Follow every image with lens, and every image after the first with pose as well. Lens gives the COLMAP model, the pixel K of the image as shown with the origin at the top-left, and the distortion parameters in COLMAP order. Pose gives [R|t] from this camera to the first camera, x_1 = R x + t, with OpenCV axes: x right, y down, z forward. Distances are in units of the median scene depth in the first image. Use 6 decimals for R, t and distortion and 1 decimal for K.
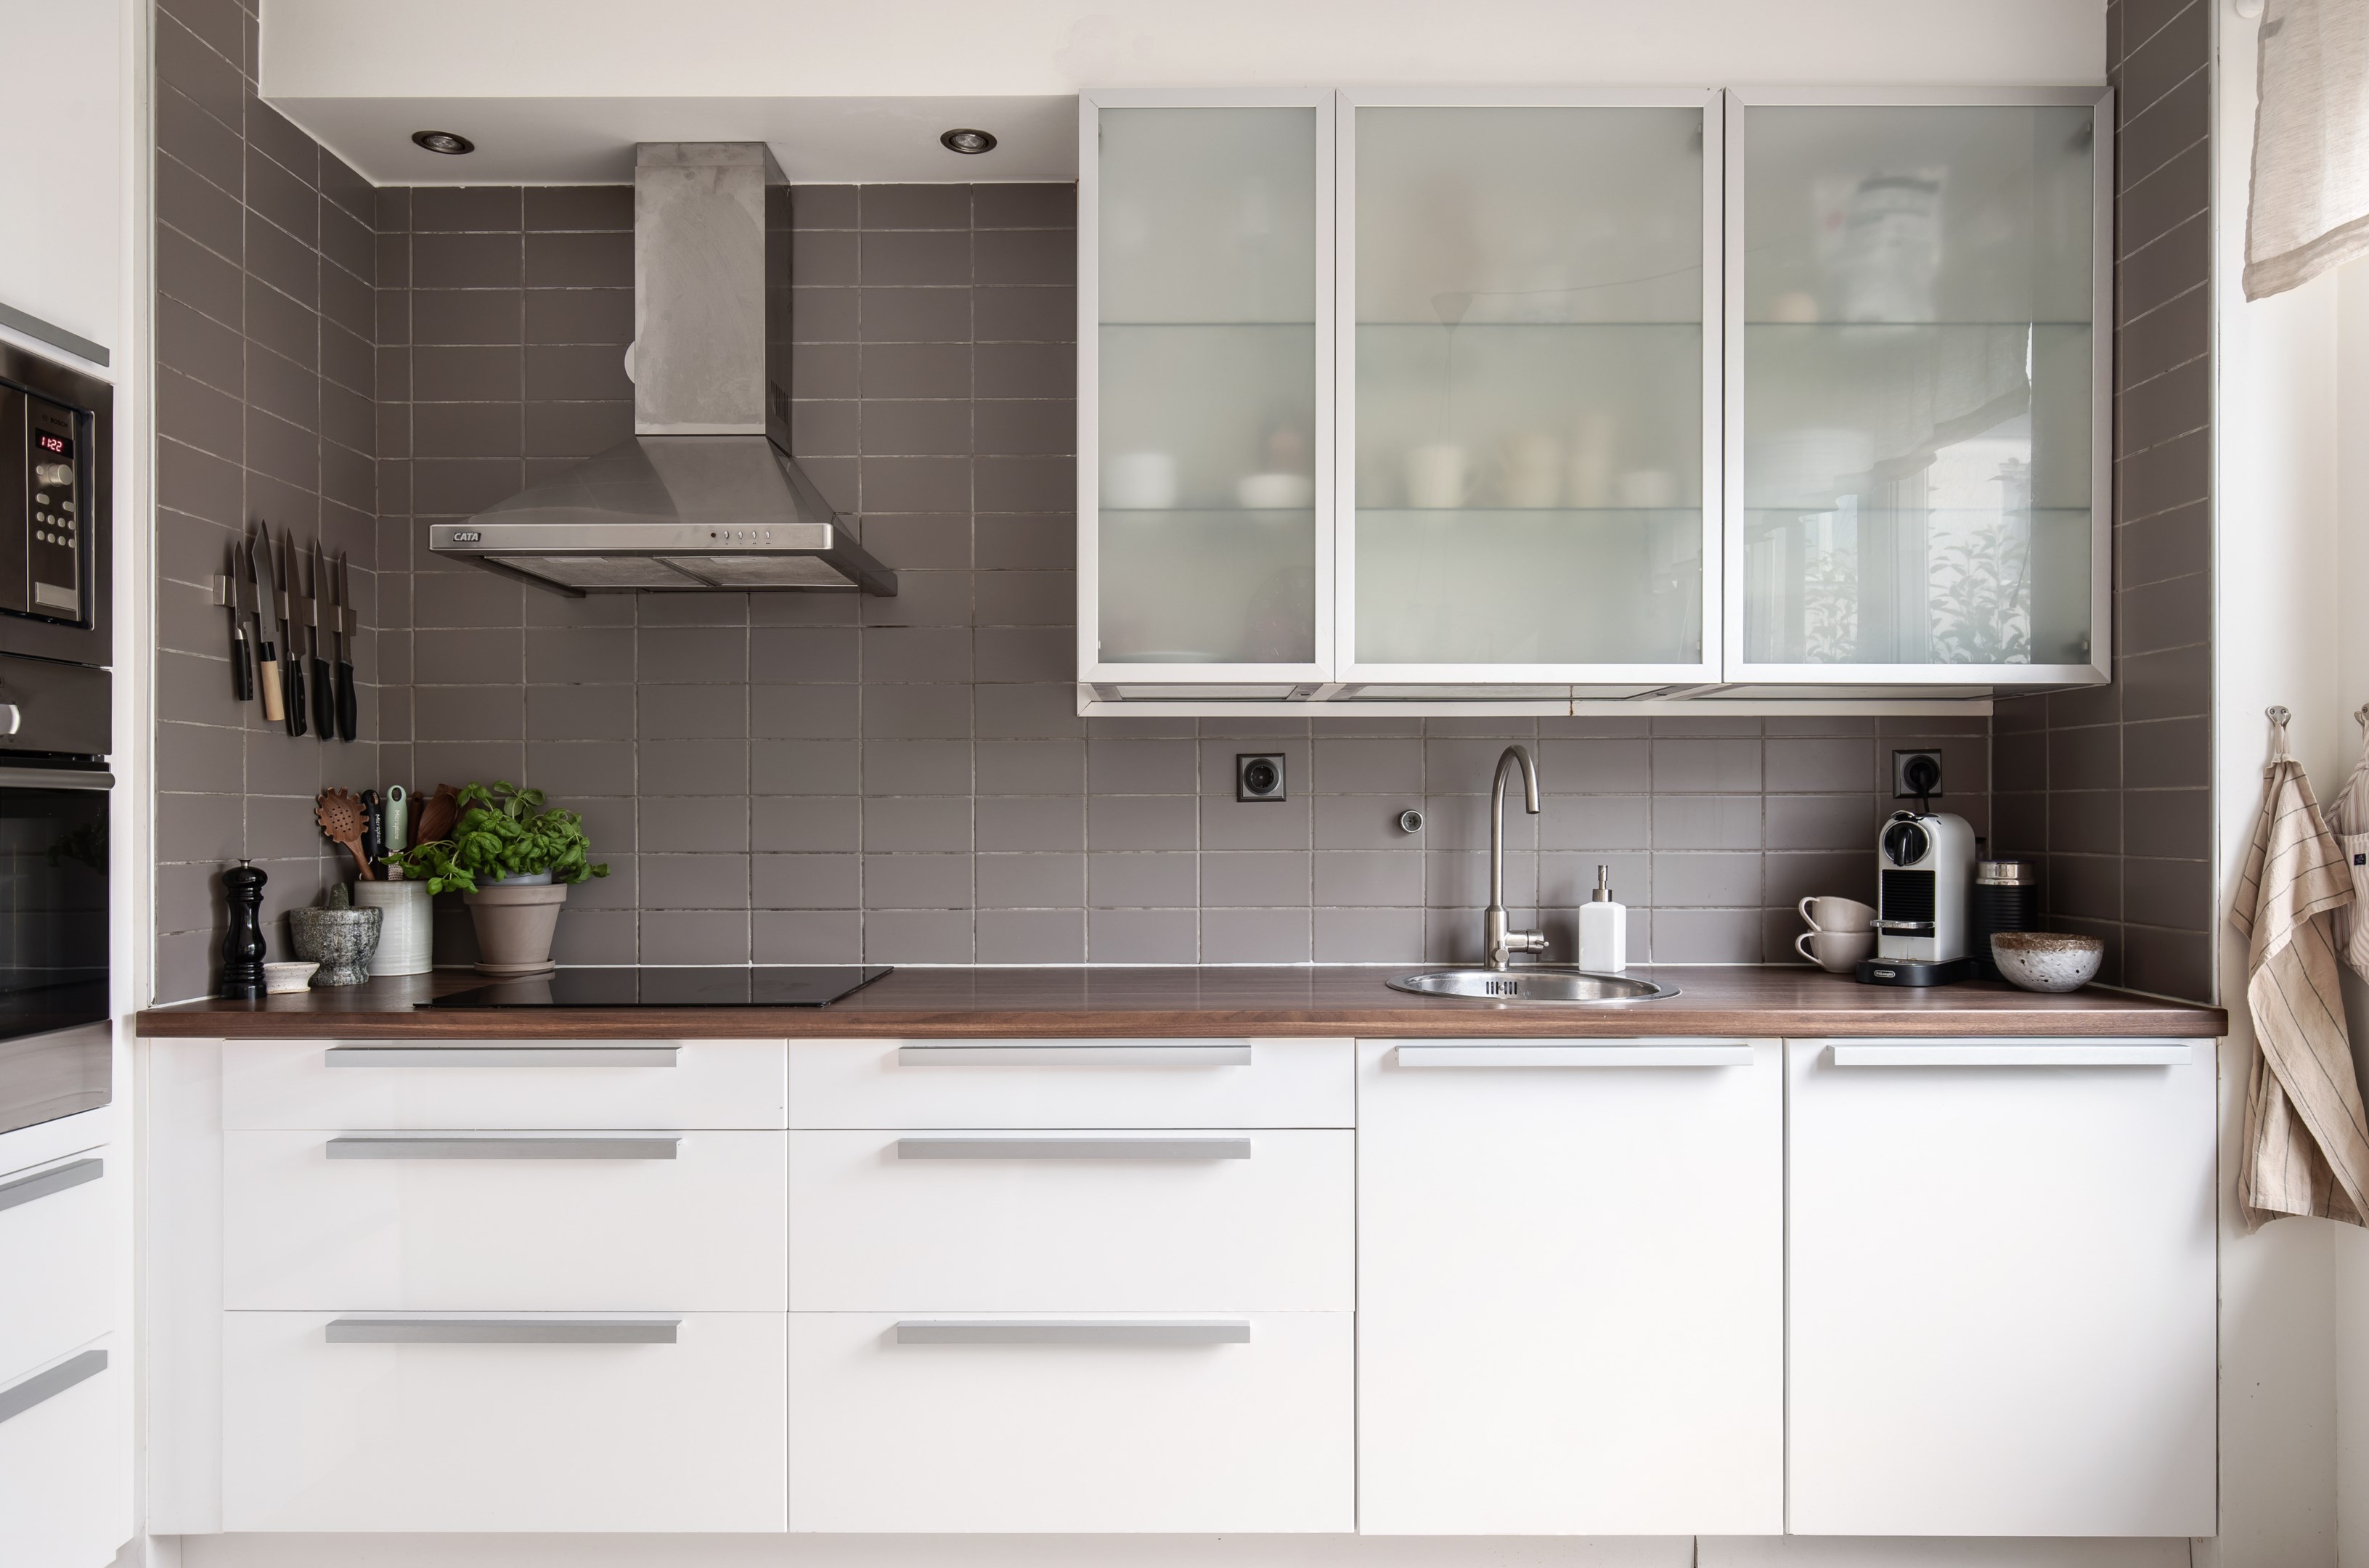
lens RADIAL K [[1520.3, 0, 1193.6], [0, 1520.3, 808.6], [0, 0, 1]] dist [0.000890, 0.001696]
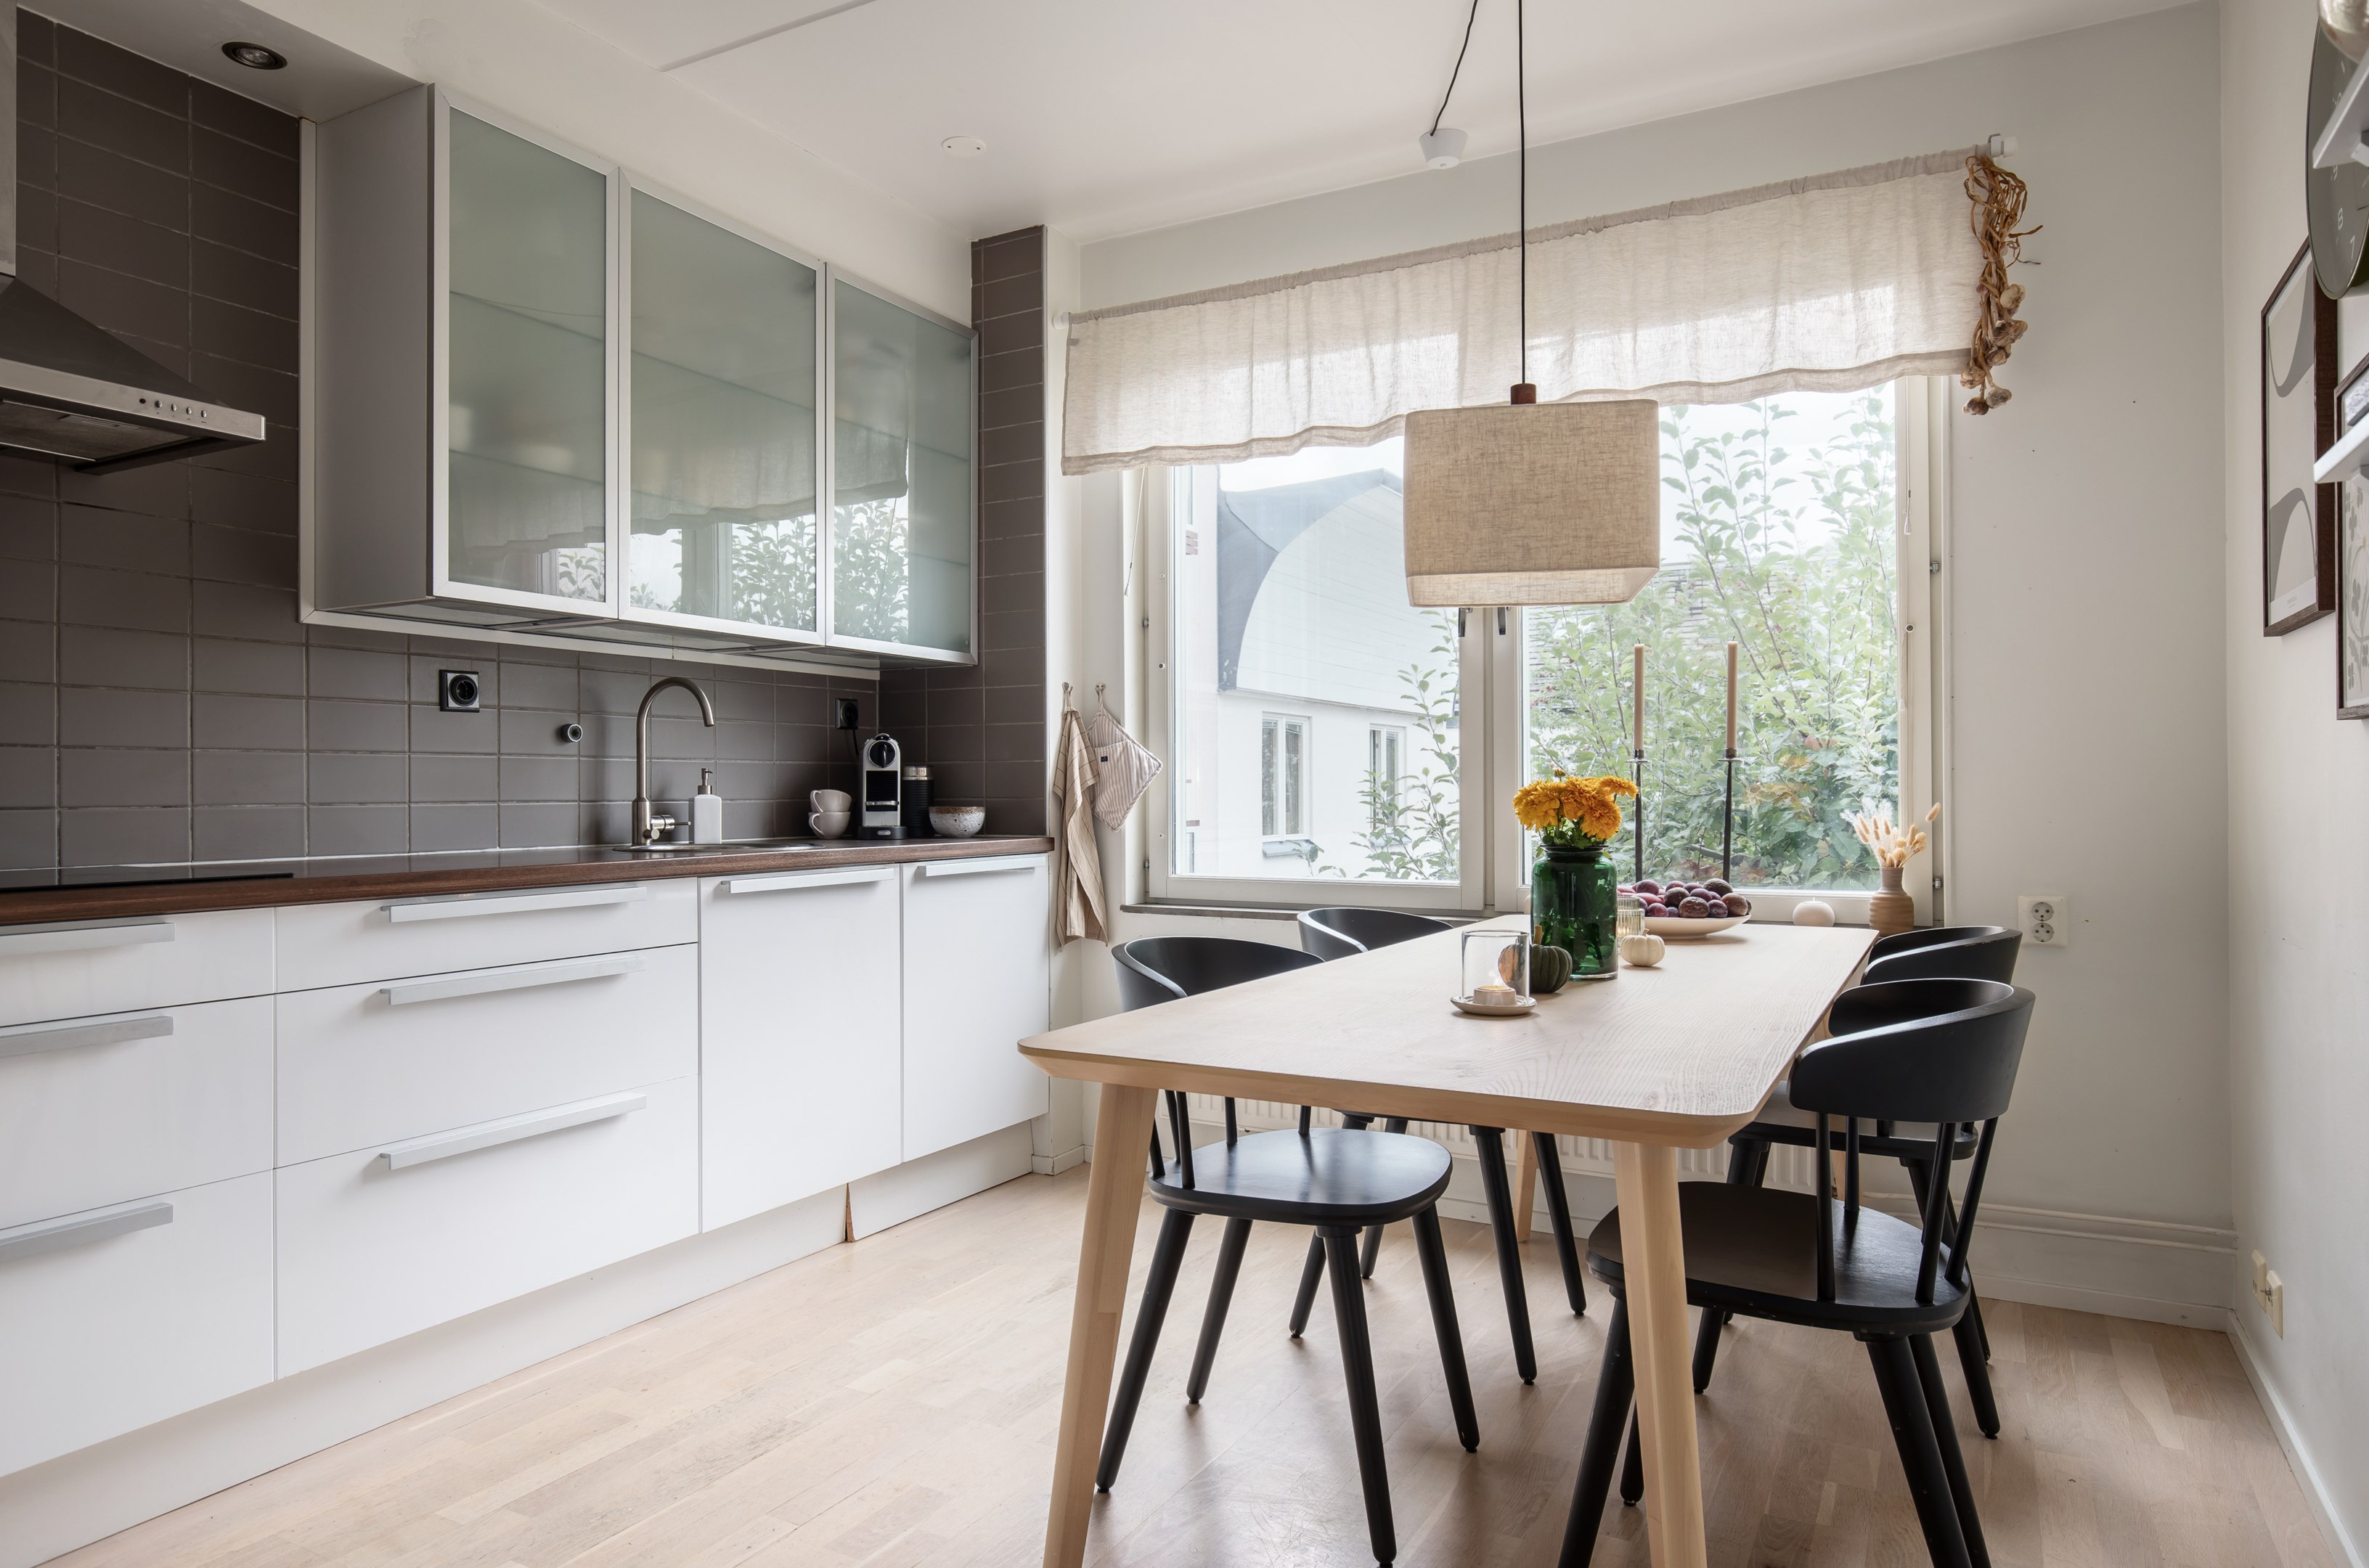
lens RADIAL K [[1429.6, 0, 1194.2], [0, 1429.6, 788.4], [0, 0, 1]] dist [0.004969, -0.000342]
pose [[0.474269, -0.000162, 0.880380, -0.718813], [0.001414, 0.999999, -0.000578, 0.060970], [-0.880379, 0.001519, 0.474269, -0.020459]]
